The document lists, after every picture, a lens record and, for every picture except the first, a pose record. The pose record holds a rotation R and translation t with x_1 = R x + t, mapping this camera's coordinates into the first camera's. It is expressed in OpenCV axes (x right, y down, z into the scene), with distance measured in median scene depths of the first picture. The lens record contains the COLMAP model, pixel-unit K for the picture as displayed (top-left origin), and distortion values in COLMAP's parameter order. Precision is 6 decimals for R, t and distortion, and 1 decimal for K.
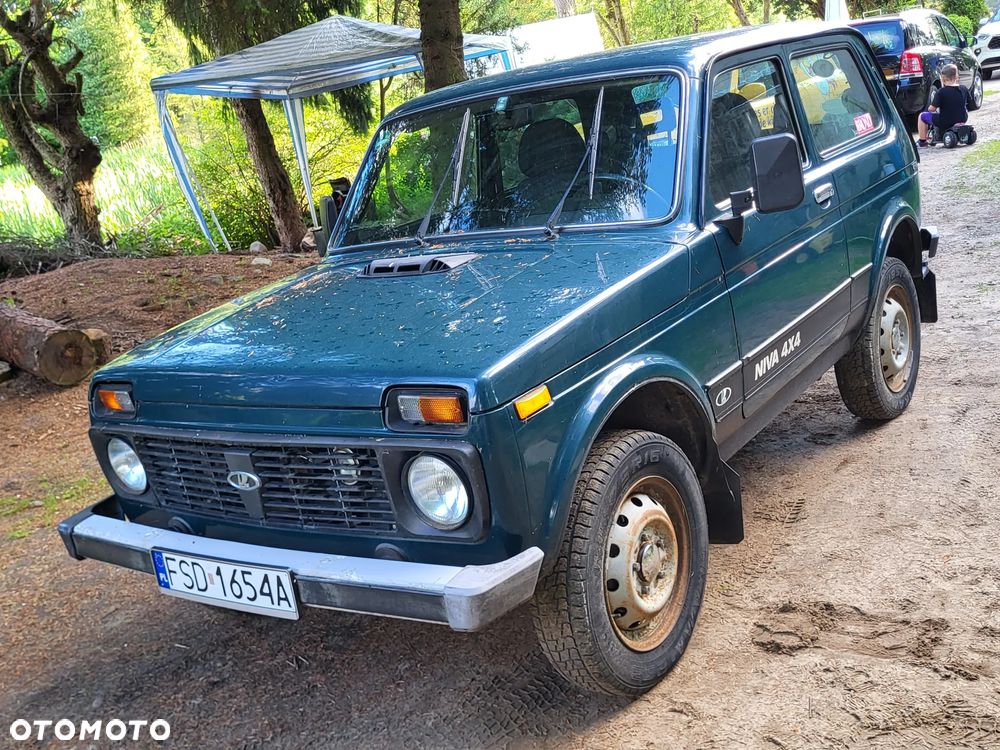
lens RADIAL K [[1074.7, 0, 505.9], [0, 1074.7, 377.5], [0, 0, 1]] dist [0.039859, -0.003575]
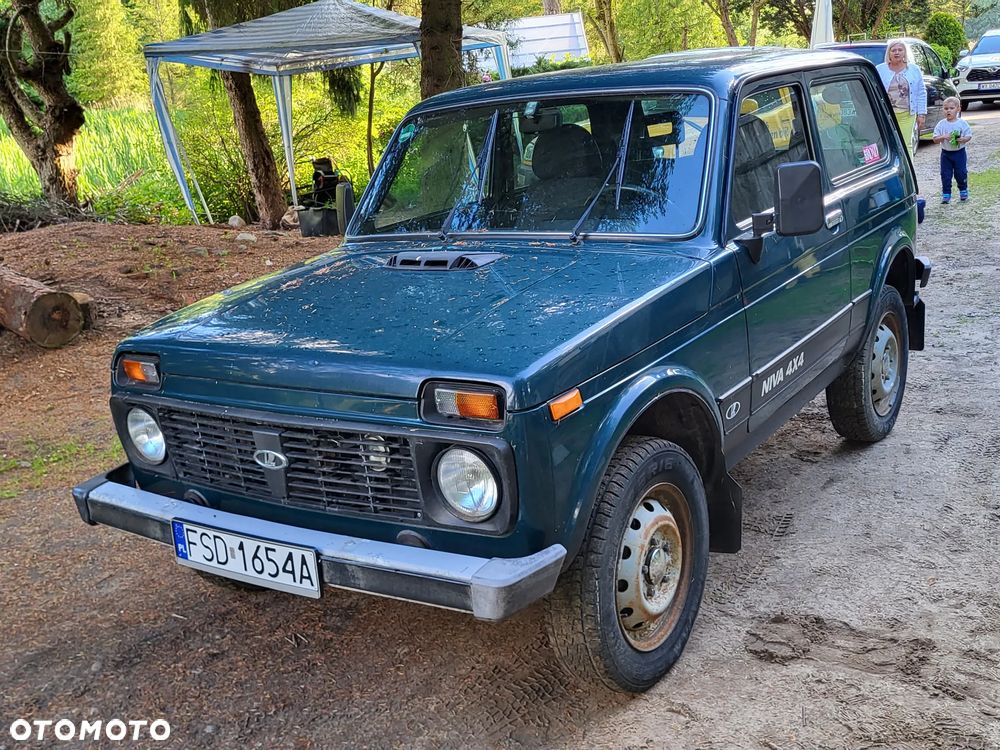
lens RADIAL K [[1078.0, 0, 493.6], [0, 1078.0, 368.9], [0, 0, 1]] dist [0.040984, 0.001624]
pose [[0.996868, 0.073218, 0.029894, -0.059137], [-0.073204, 0.997316, -0.001577, -0.003473], [-0.029930, -0.000616, 0.999552, -0.027948]]
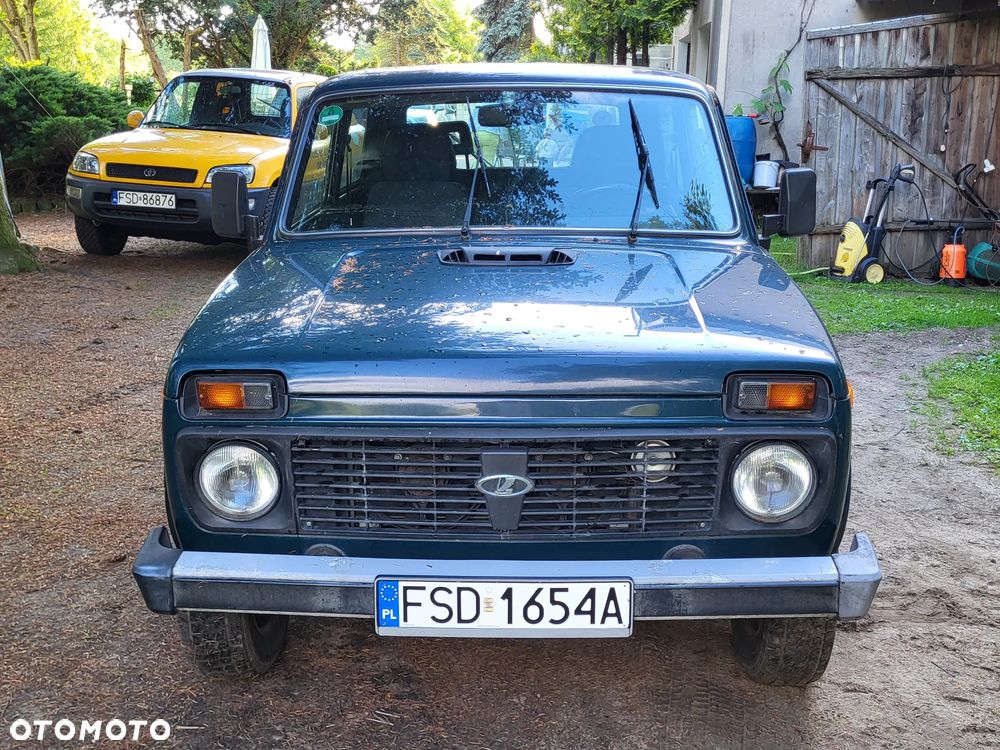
lens RADIAL K [[1074.7, 0, 505.9], [0, 1074.7, 377.5], [0, 0, 1]] dist [0.039859, -0.003575]
pose [[0.813484, 0.028665, 0.580880, -0.631882], [0.001004, 0.998714, -0.050691, 0.046682], [-0.581586, 0.041820, 0.812409, 0.270002]]
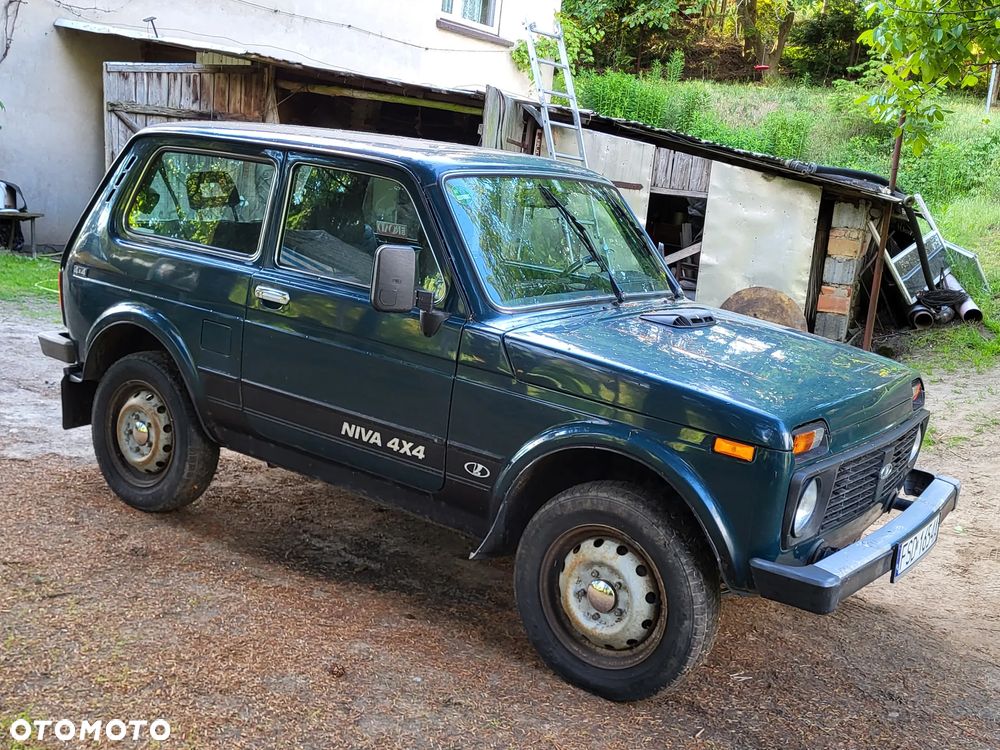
lens RADIAL K [[1074.7, 0, 505.9], [0, 1074.7, 377.5], [0, 0, 1]] dist [0.039859, -0.003575]
pose [[-0.018282, -0.022208, 0.999586, -1.330288], [0.148053, 0.988672, 0.024674, -0.103229], [-0.988810, 0.148443, -0.014787, 1.269870]]
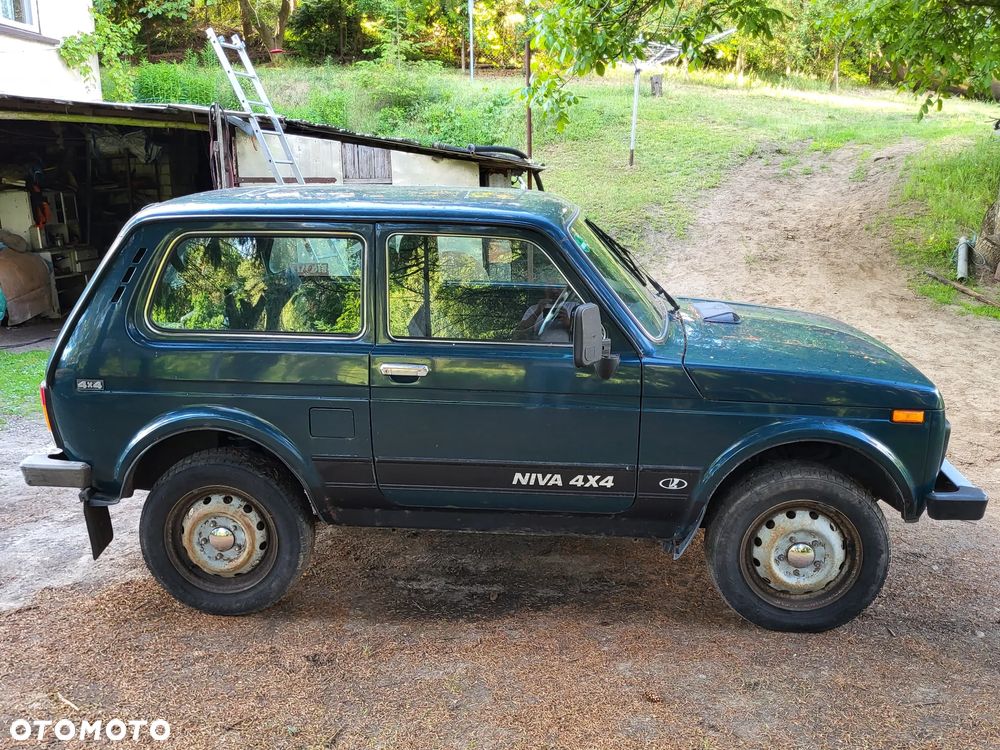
lens RADIAL K [[891.9, 0, 500.0], [0, 891.9, 375.0], [0, 0, 1]] dist [0.039305, -0.004596]
pose [[-0.508740, -0.036718, 0.860137, -1.013083], [0.300358, 0.928745, 0.217298, -0.399346], [-0.806826, 0.368897, -0.461461, 1.910076]]
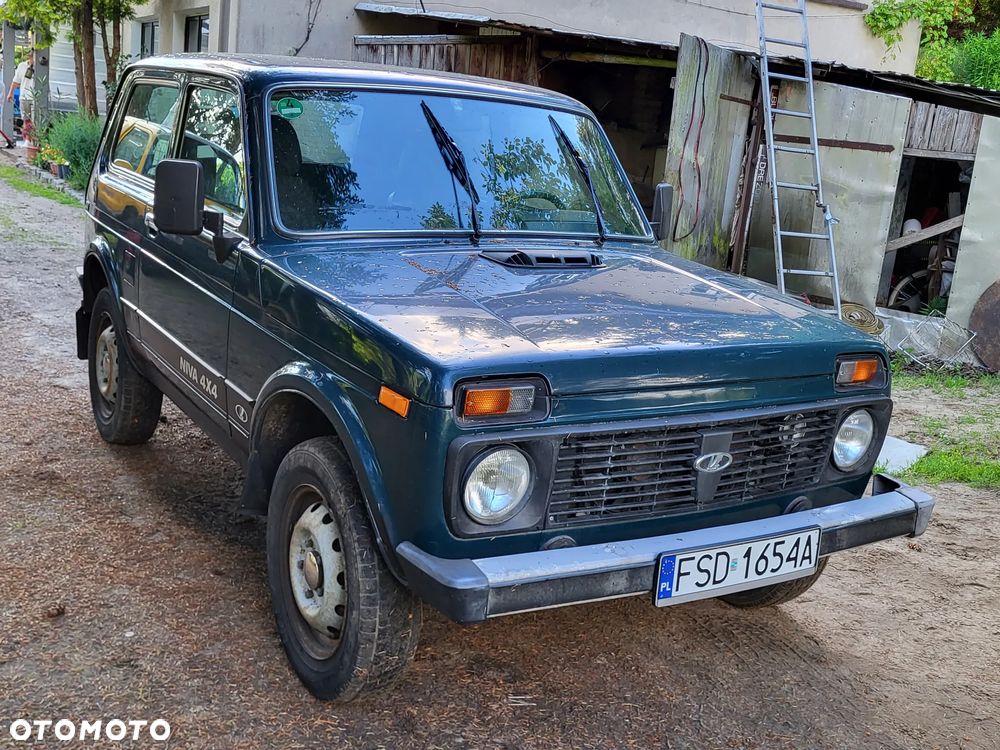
lens RADIAL K [[1074.7, 0, 505.9], [0, 1074.7, 377.5], [0, 0, 1]] dist [0.039859, -0.003575]
pose [[0.365192, -0.014032, 0.930827, -1.045340], [0.078364, 0.996801, -0.015718, 0.017651], [-0.927628, 0.078683, 0.365123, 0.701445]]
